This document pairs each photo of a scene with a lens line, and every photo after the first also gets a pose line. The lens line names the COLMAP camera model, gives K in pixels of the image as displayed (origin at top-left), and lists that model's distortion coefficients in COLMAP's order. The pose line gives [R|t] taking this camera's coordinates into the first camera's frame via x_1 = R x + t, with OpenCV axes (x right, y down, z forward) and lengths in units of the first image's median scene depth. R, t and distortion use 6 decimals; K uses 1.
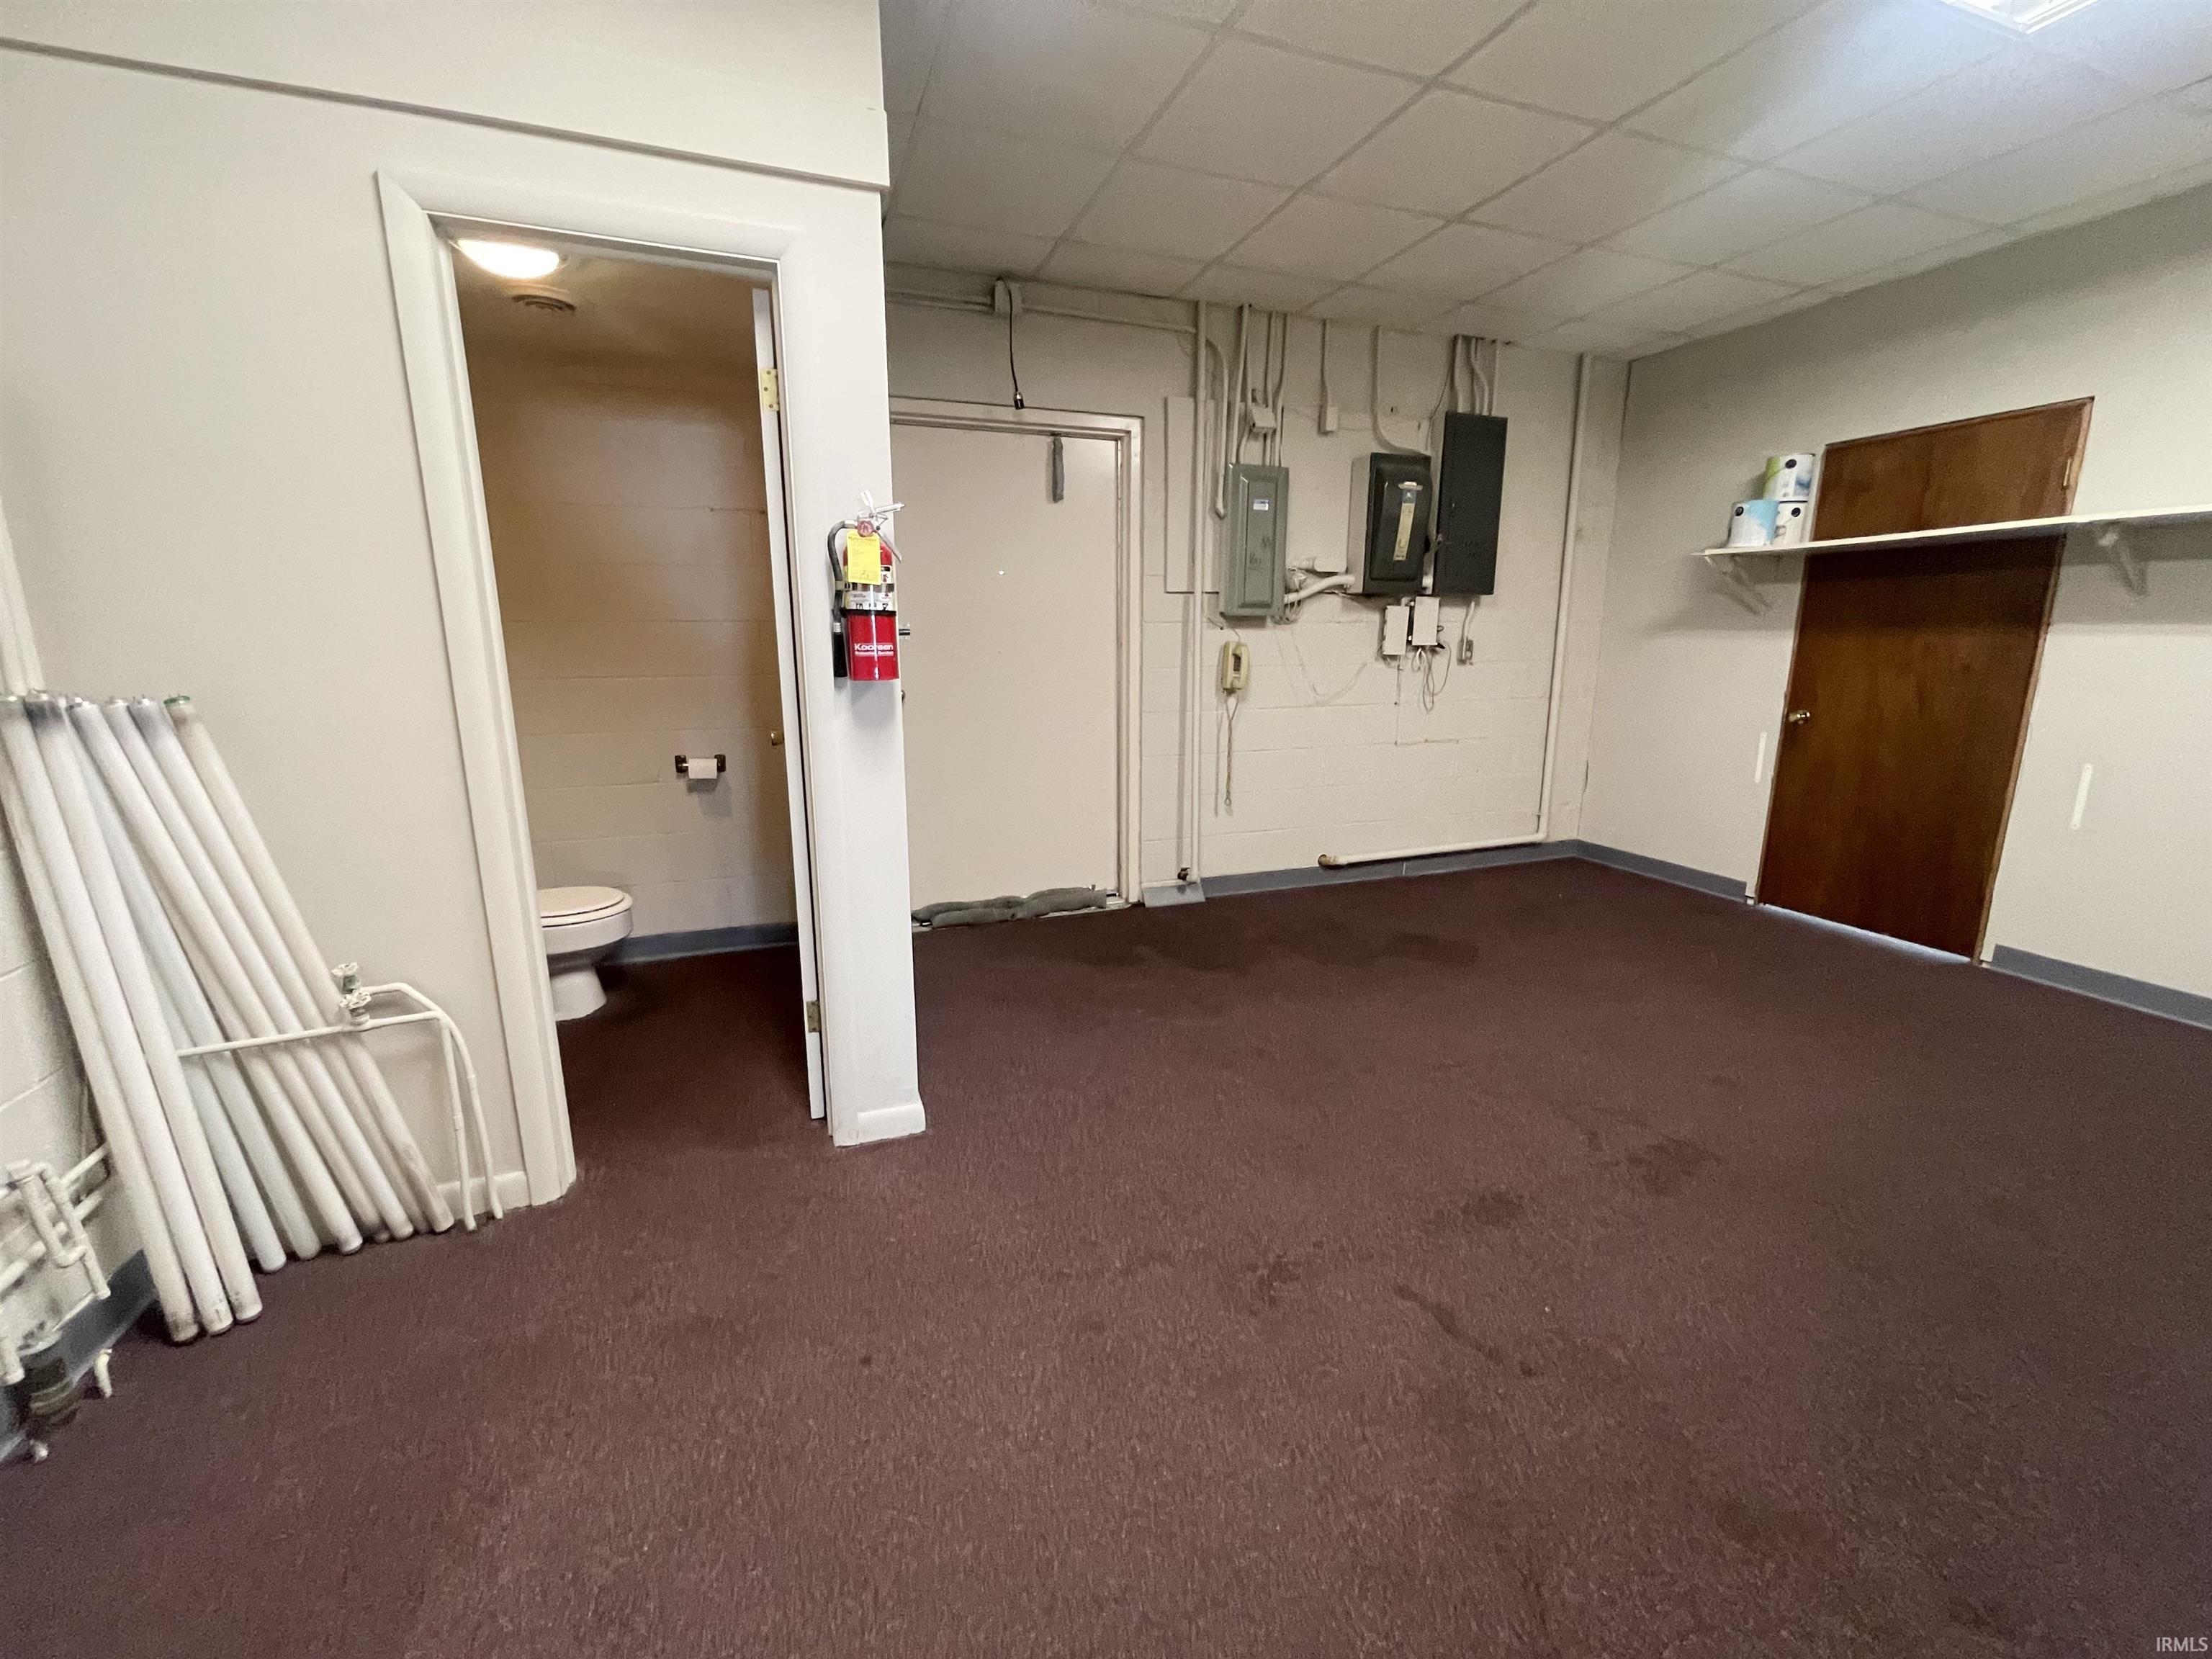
lens RADIAL K [[893.7, 0, 1098.3], [0, 893.7, 825.6], [0, 0, 1]] dist [-0.002970, 0.001071]
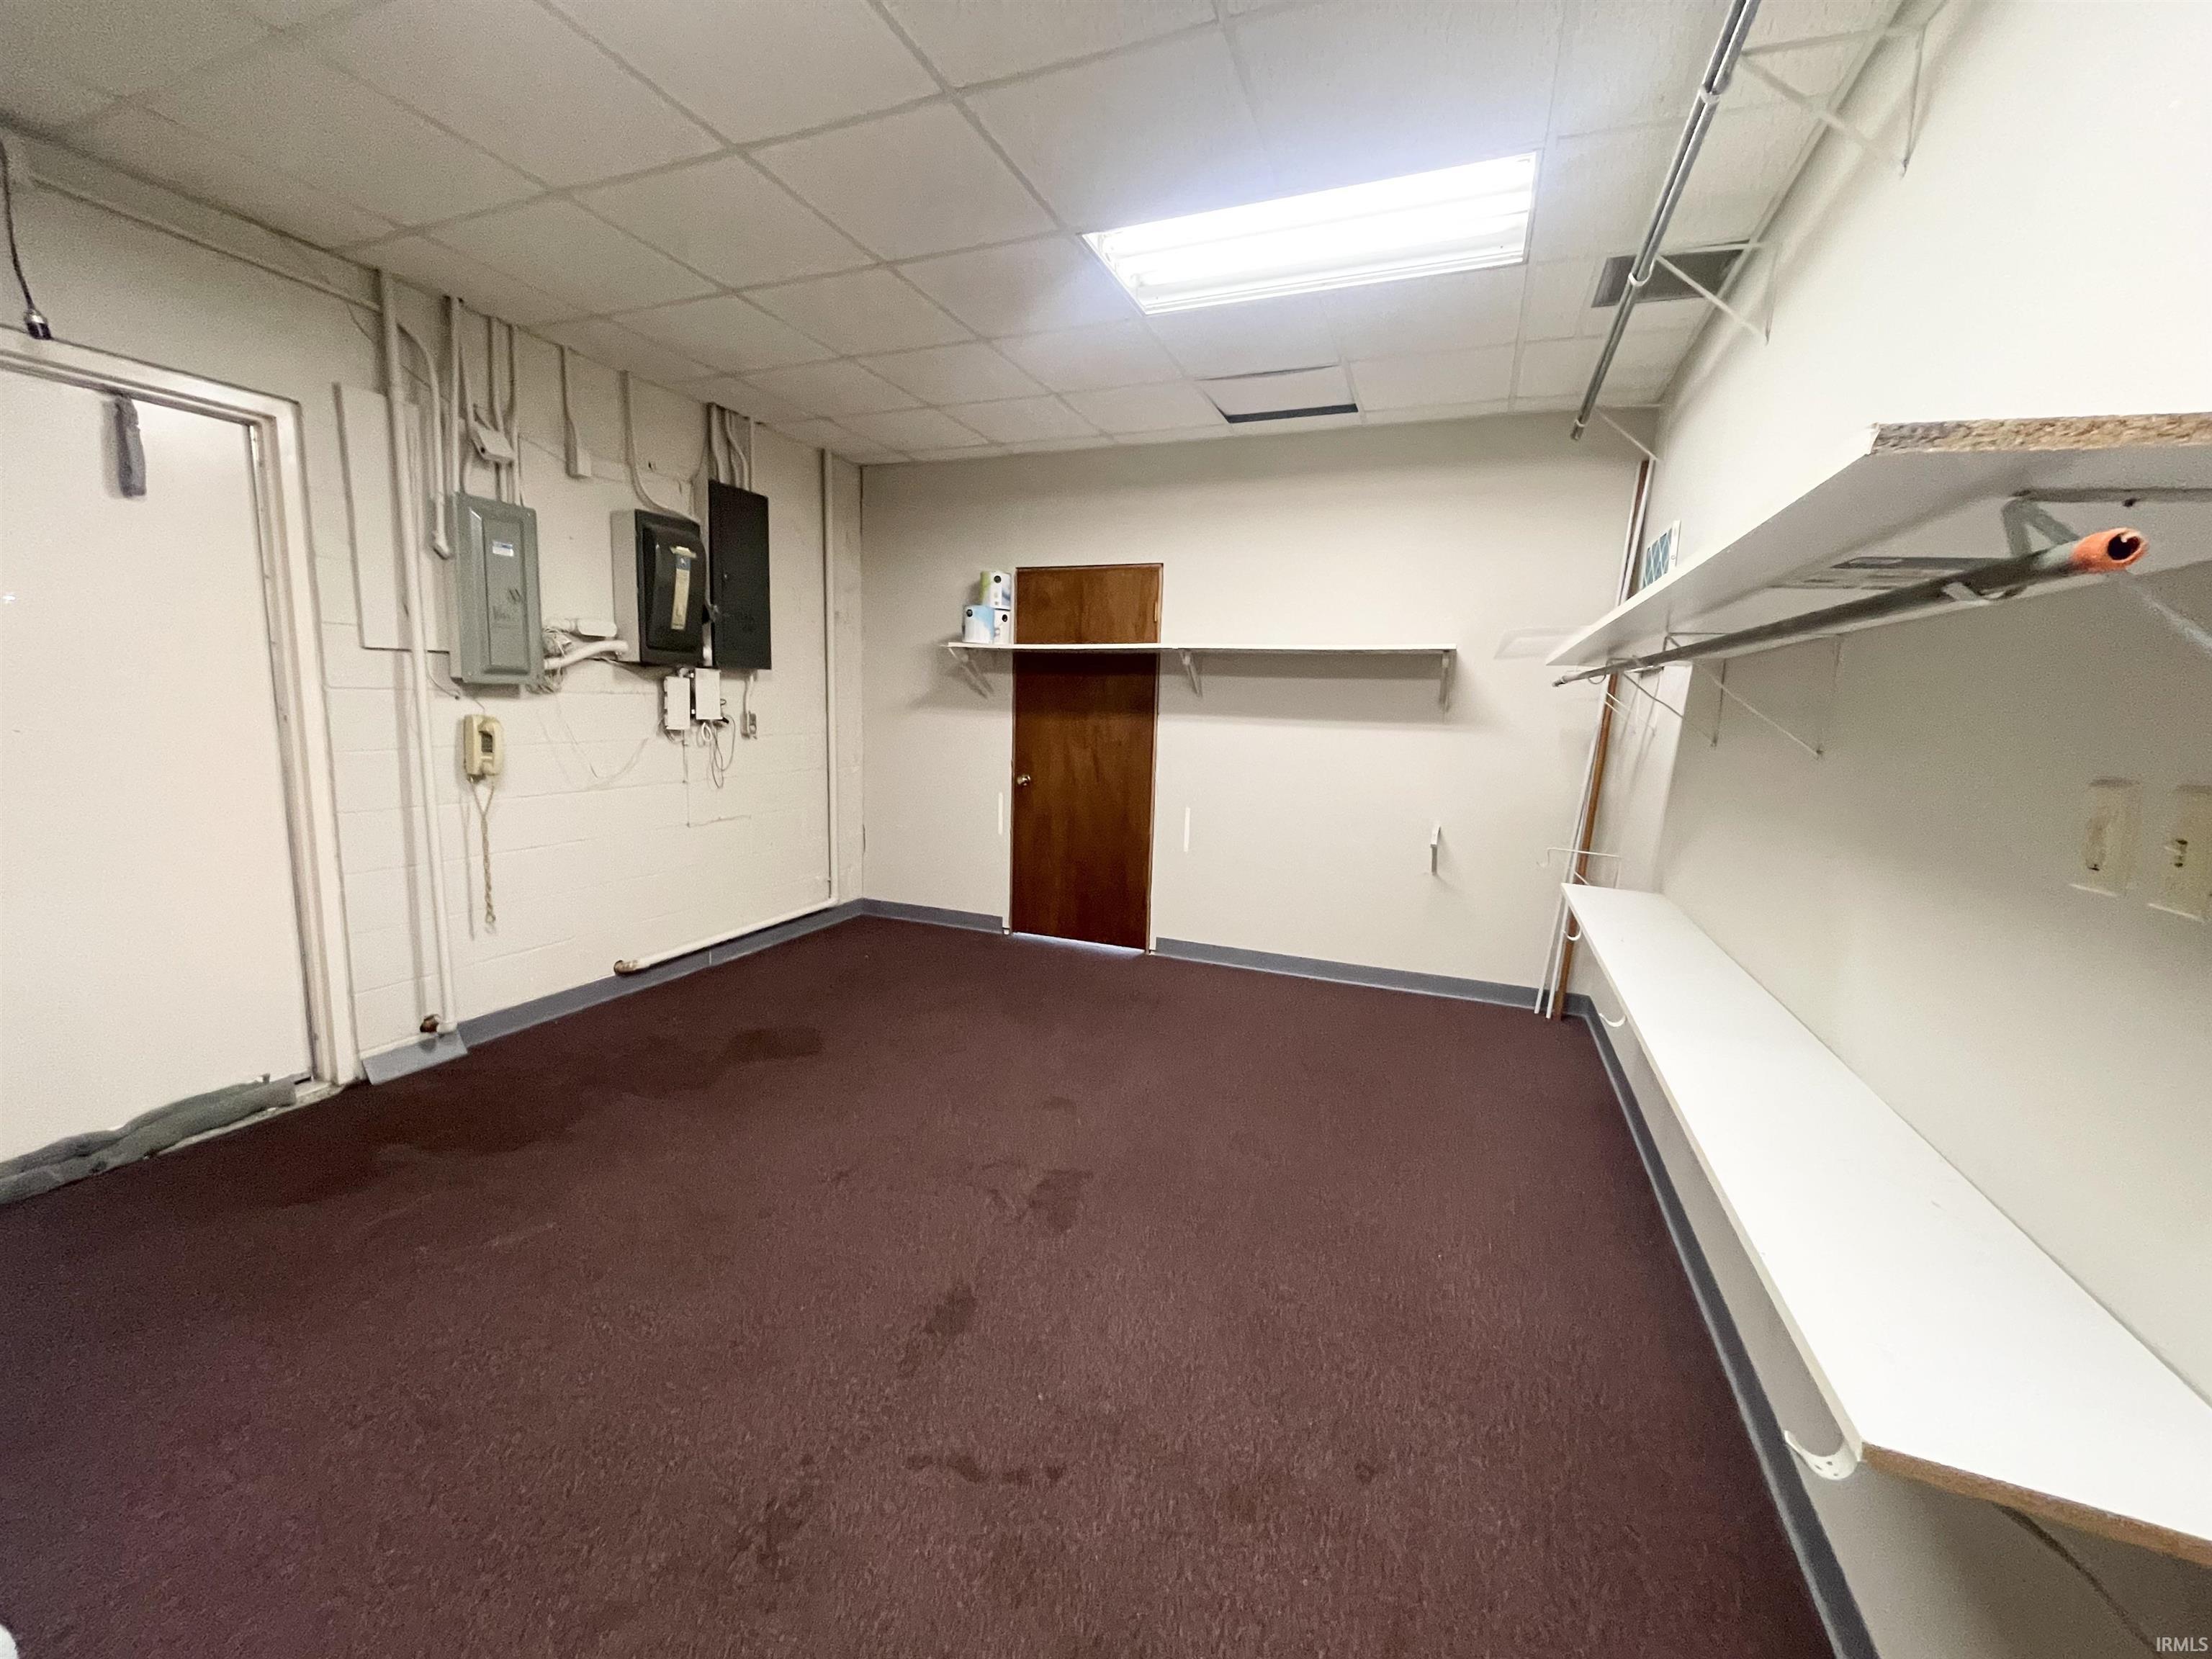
lens RADIAL K [[893.7, 0, 1106.6], [0, 893.7, 826.4], [0, 0, 1]] dist [-0.002970, 0.001071]
pose [[0.672433, -0.079831, 0.735841, -0.062533], [0.122616, 0.992445, -0.004380, -0.039759], [-0.729931, 0.093171, 0.677141, 0.079662]]
